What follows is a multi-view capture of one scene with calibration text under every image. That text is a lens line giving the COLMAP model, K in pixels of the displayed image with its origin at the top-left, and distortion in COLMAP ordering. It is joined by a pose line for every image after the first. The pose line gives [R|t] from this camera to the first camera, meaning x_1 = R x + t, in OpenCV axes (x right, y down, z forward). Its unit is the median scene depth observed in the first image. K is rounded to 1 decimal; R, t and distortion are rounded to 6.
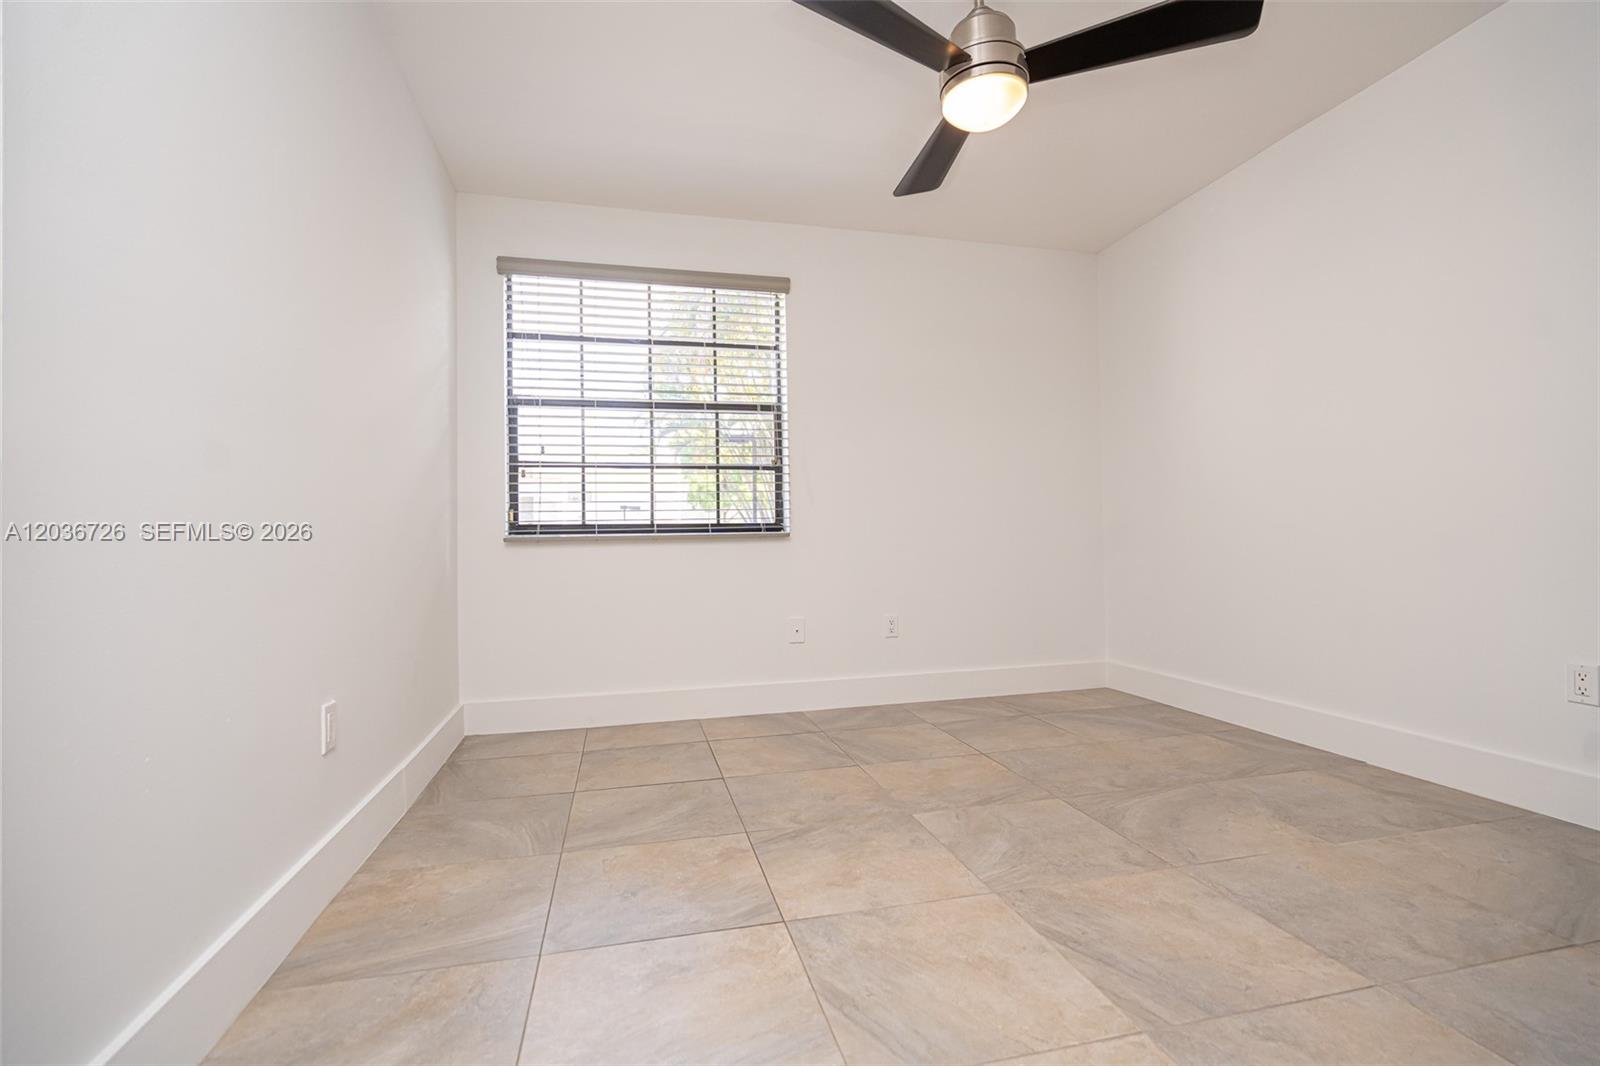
lens RADIAL K [[720.3, 0, 802.3], [0, 720.3, 536.5], [0, 0, 1]] dist [-0.001833, 0.000595]
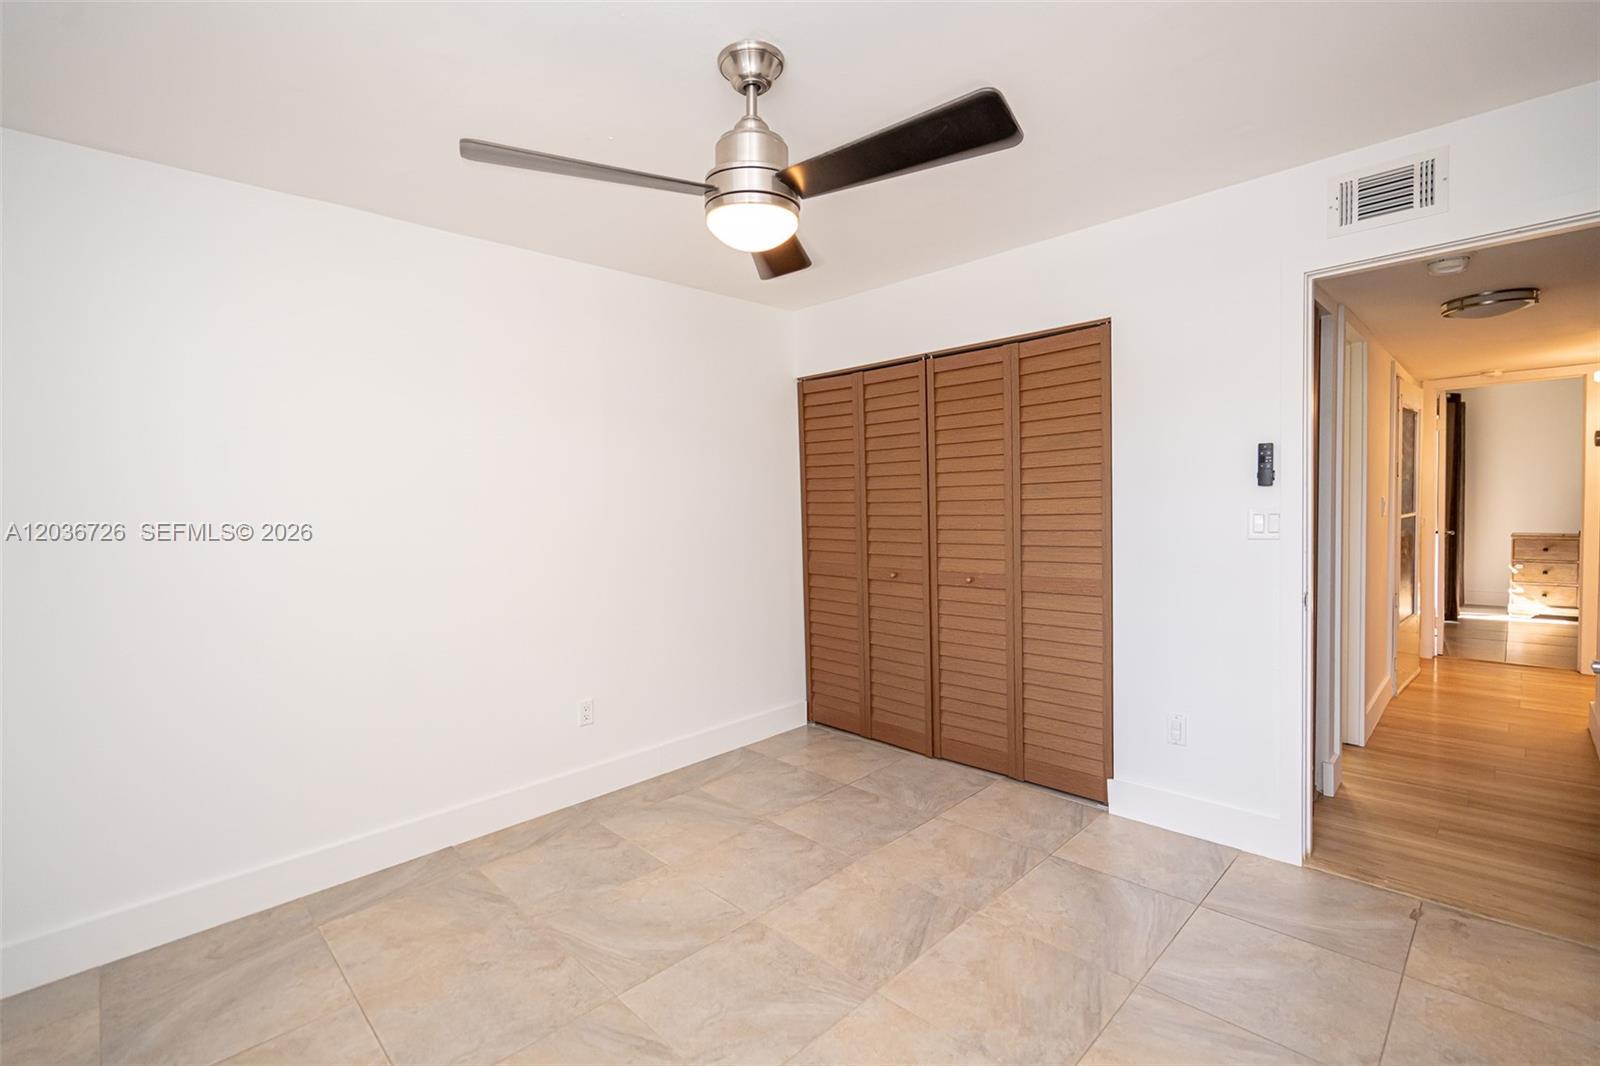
lens RADIAL K [[720.3, 0, 800.2], [0, 720.3, 531.8], [0, 0, 1]] dist [-0.001833, 0.000595]
pose [[-0.510600, -0.010160, 0.859758, -0.559218], [0.025899, 0.999295, 0.027190, -0.237296], [-0.859428, 0.036150, -0.509977, 1.413144]]
